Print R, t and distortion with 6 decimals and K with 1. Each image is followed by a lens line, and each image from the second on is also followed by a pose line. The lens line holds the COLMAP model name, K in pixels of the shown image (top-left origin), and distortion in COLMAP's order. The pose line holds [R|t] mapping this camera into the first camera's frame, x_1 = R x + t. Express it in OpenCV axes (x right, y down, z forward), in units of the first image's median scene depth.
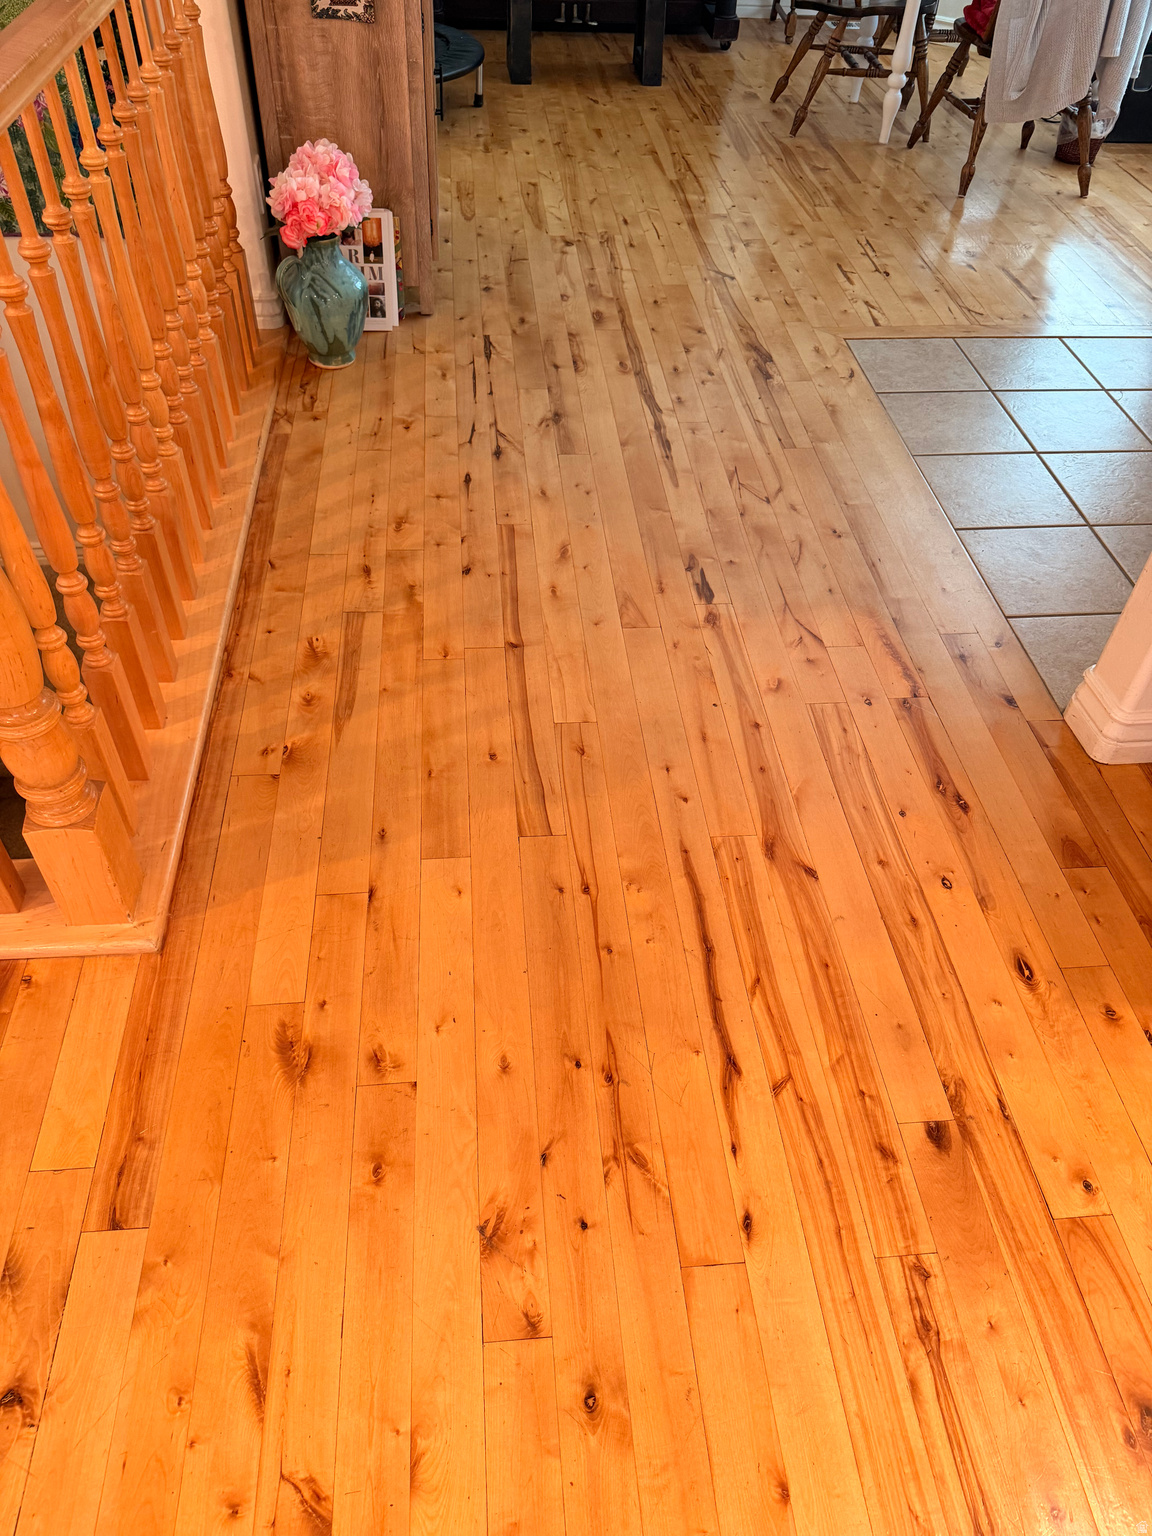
lens RADIAL K [[1091.0, 0, 574.8], [0, 1091.0, 770.6], [0, 0, 1]] dist [0.070031, -0.107024]
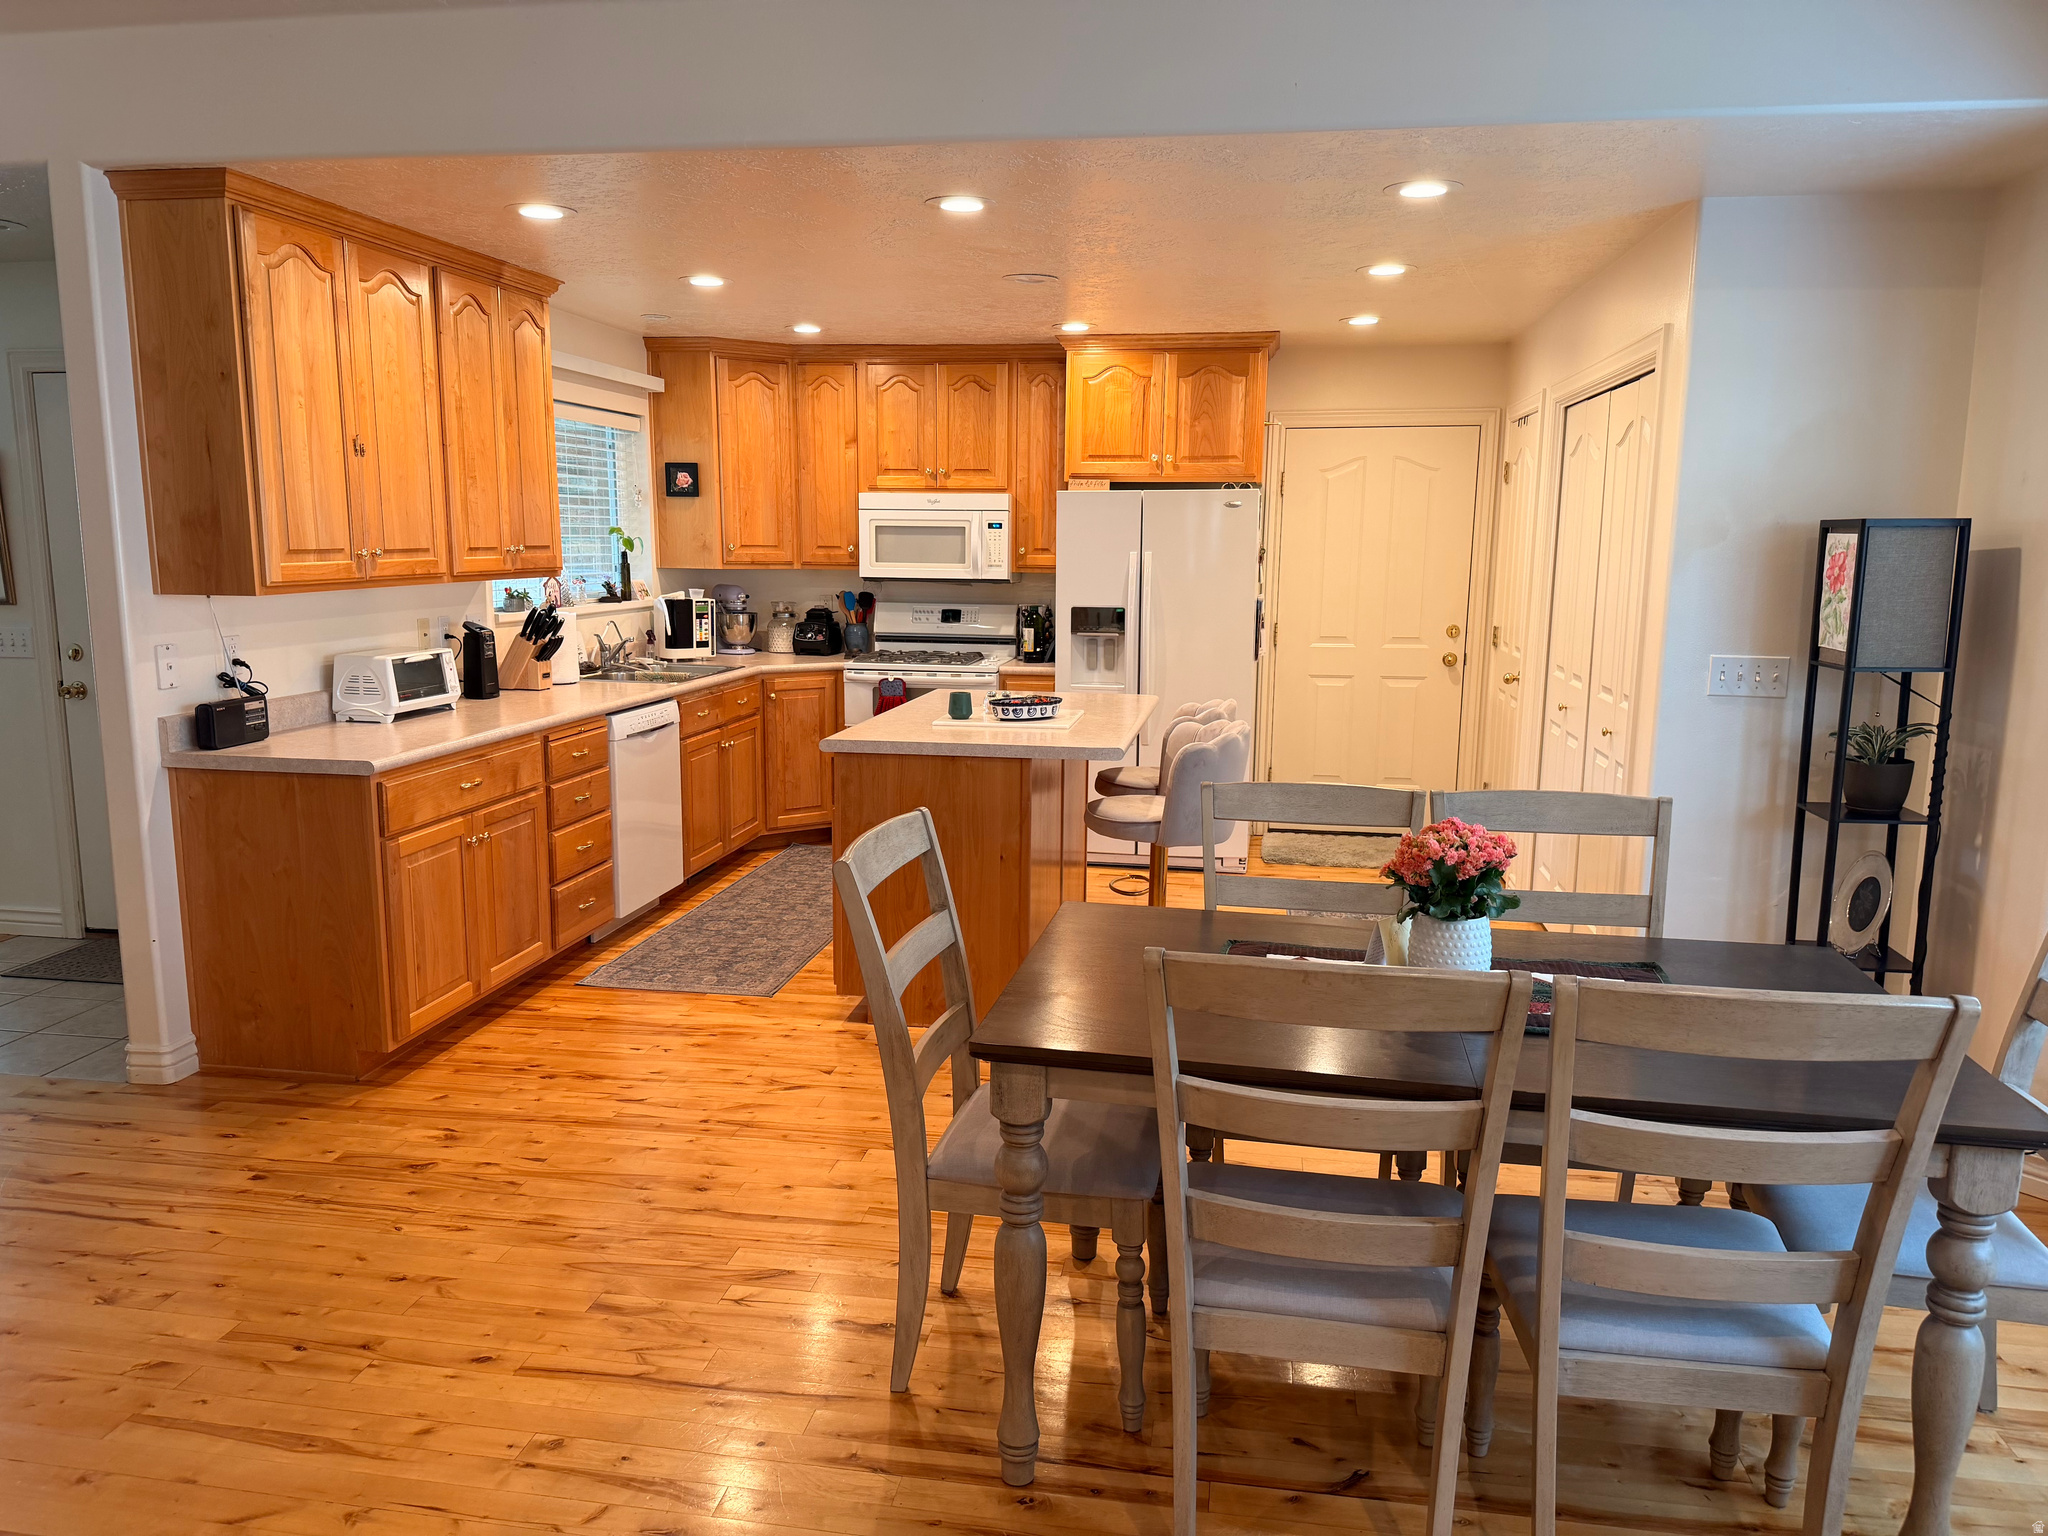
lens RADIAL K [[1454.7, 0, 1009.2], [0, 1454.7, 784.8], [0, 0, 1]] dist [0.070031, -0.107024]
pose [[0.257326, -0.196084, 0.946221, -1.204437], [0.696015, 0.716872, -0.040725, 0.644642], [-0.670334, 0.669063, 0.320947, -0.843659]]
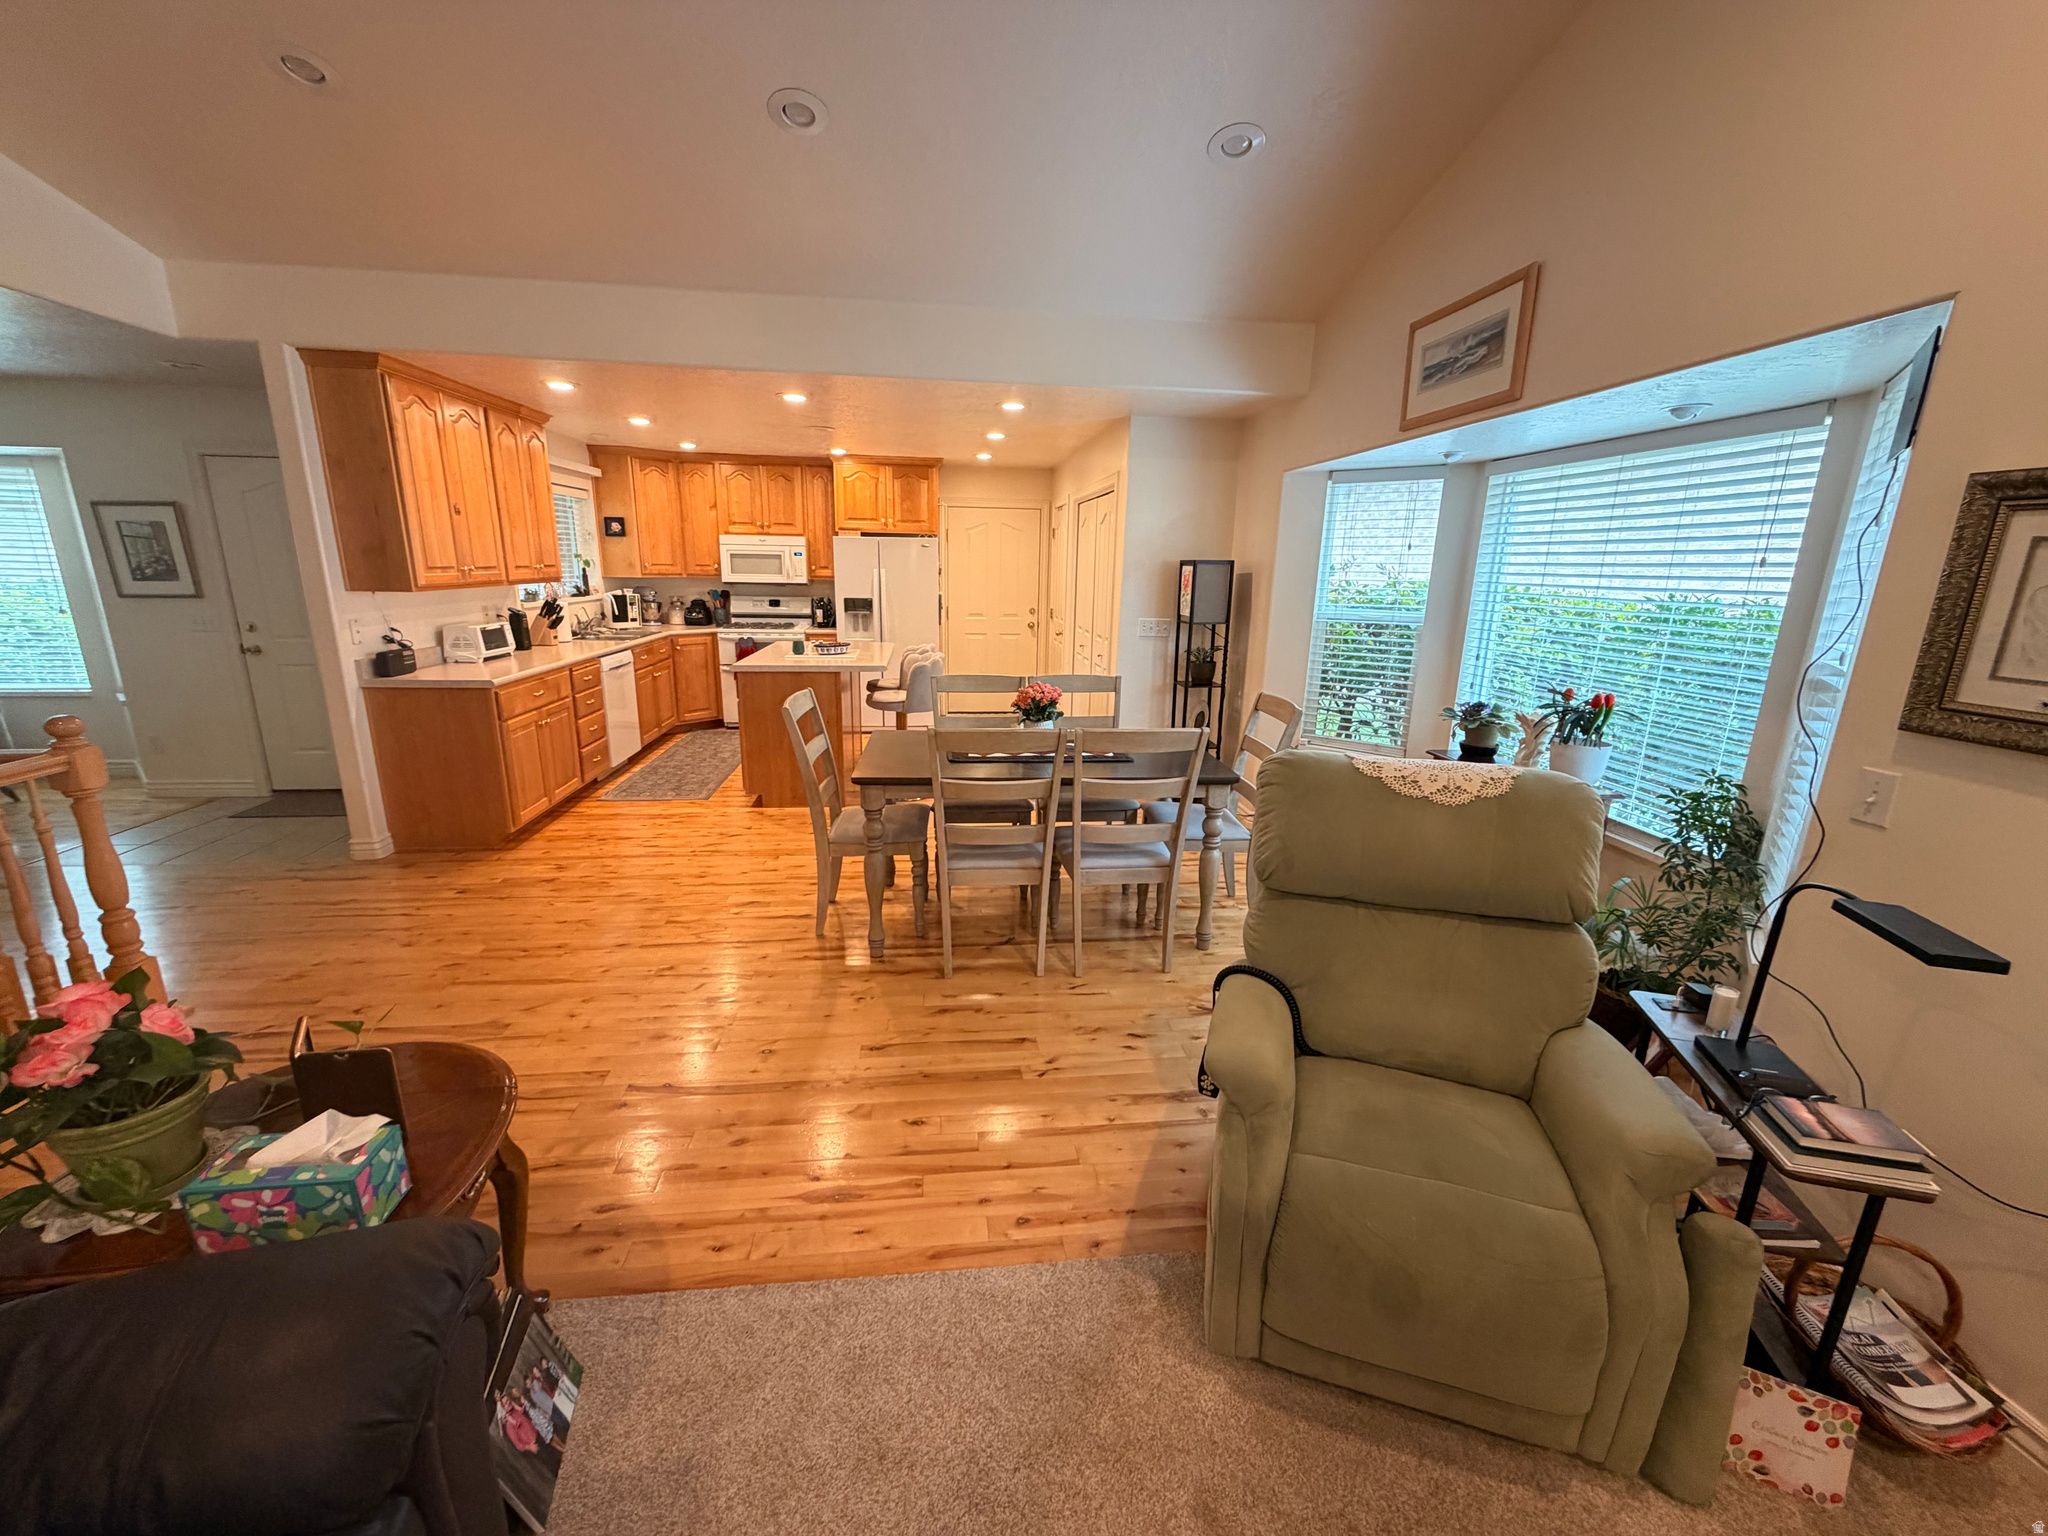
lens RADIAL K [[831.8, 0, 1021.8], [0, 831.8, 776.6], [0, 0, 1]] dist [-0.003207, 0.000672]
pose [[-0.022034, -0.284522, 0.958416, -1.725351], [0.704884, 0.675407, 0.216711, 0.604003], [-0.708980, 0.680348, 0.185673, -0.845469]]
